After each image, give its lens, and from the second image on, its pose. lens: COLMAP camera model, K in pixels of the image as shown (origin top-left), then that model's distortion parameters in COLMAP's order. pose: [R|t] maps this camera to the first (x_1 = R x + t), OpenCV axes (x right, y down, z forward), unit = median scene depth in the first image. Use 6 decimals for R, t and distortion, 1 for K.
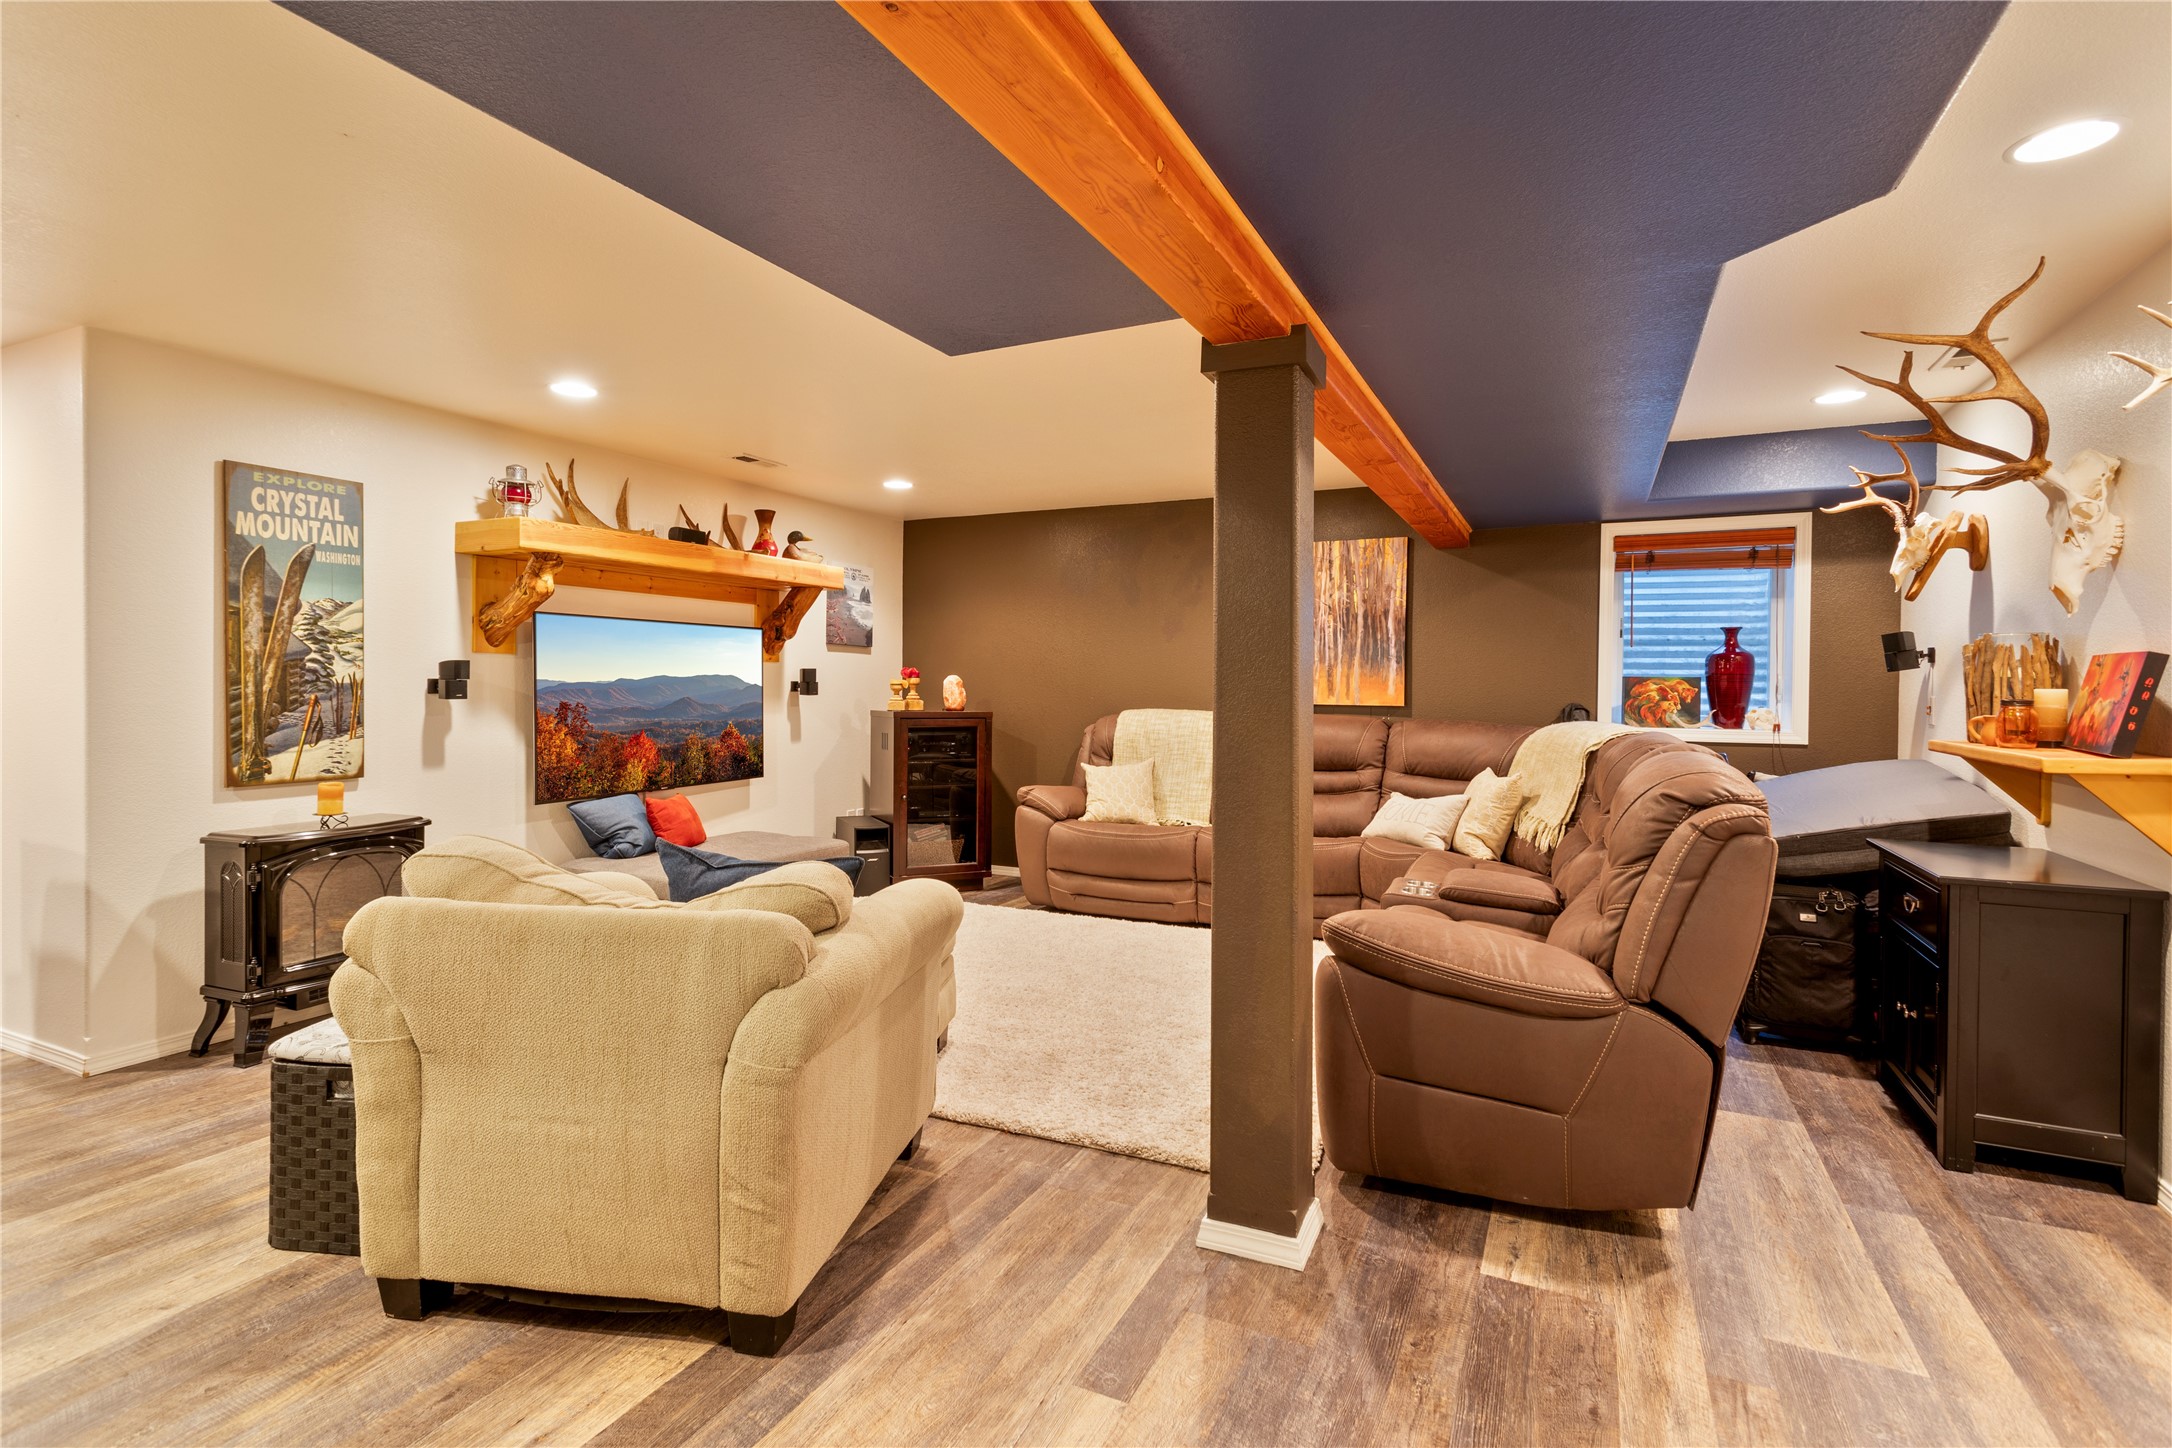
lens RADIAL K [[1024.4, 0, 1108.7], [0, 1024.4, 698.9], [0, 0, 1]] dist [0.003867, 0.001110]
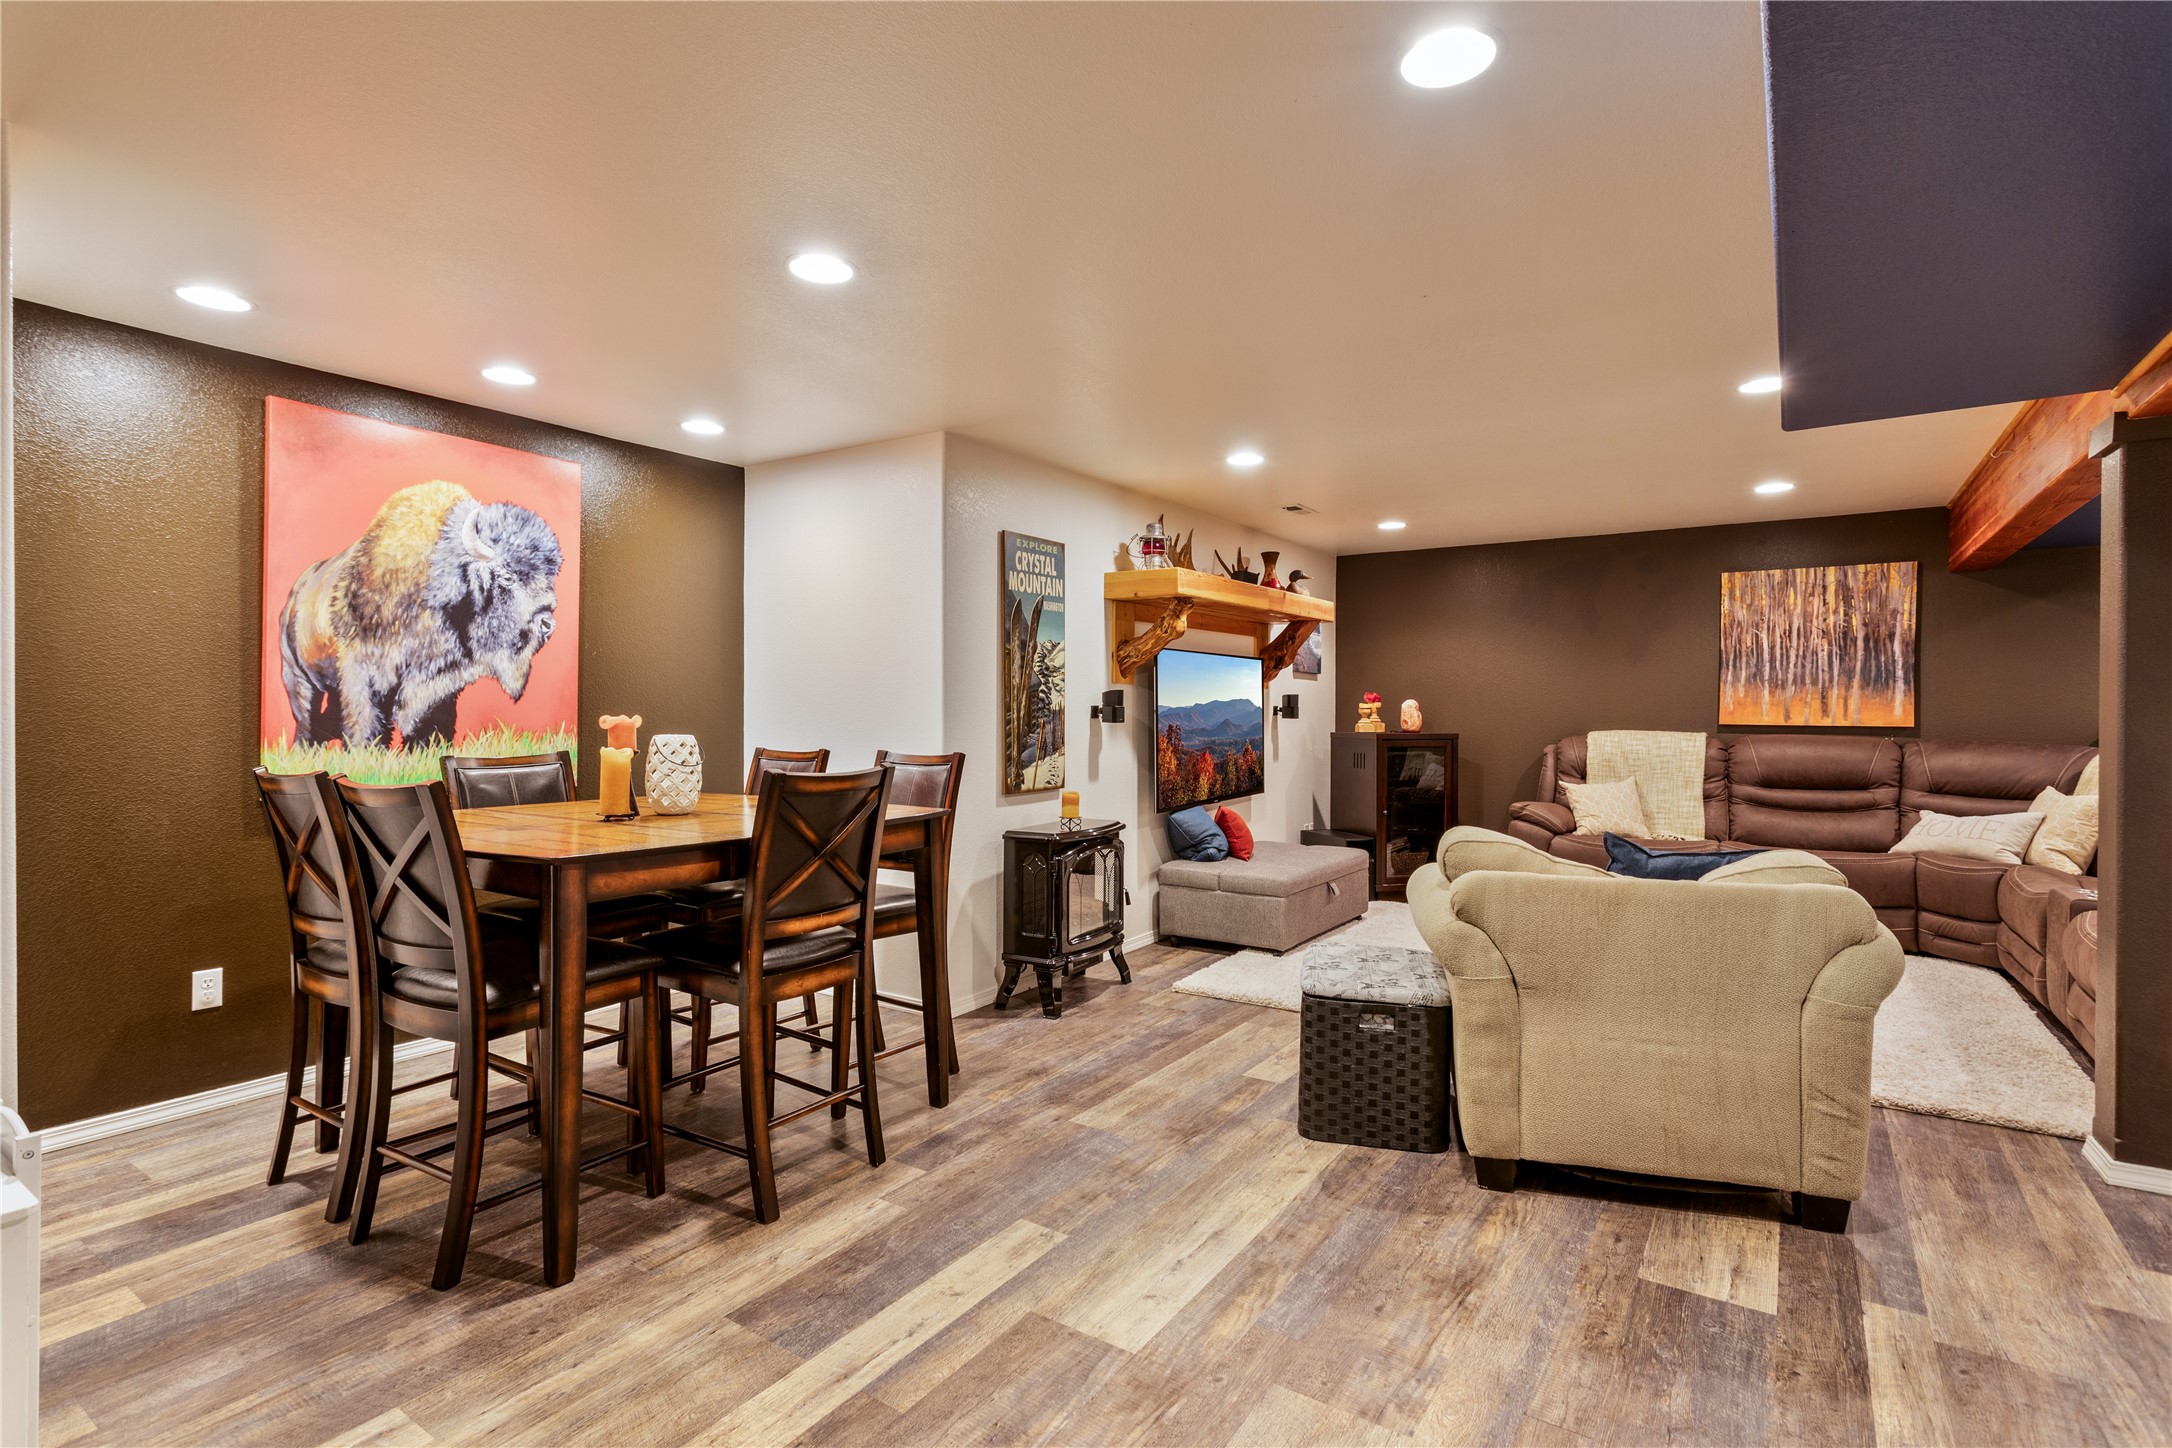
lens RADIAL K [[1053.8, 0, 1085.6], [0, 1053.8, 710.1], [0, 0, 1]] dist [0.005611, 0.001120]
pose [[0.990225, -0.004928, -0.139390, -0.488546], [0.003377, 0.999930, -0.011365, -0.000465], [0.139436, 0.010783, 0.990172, -0.203796]]
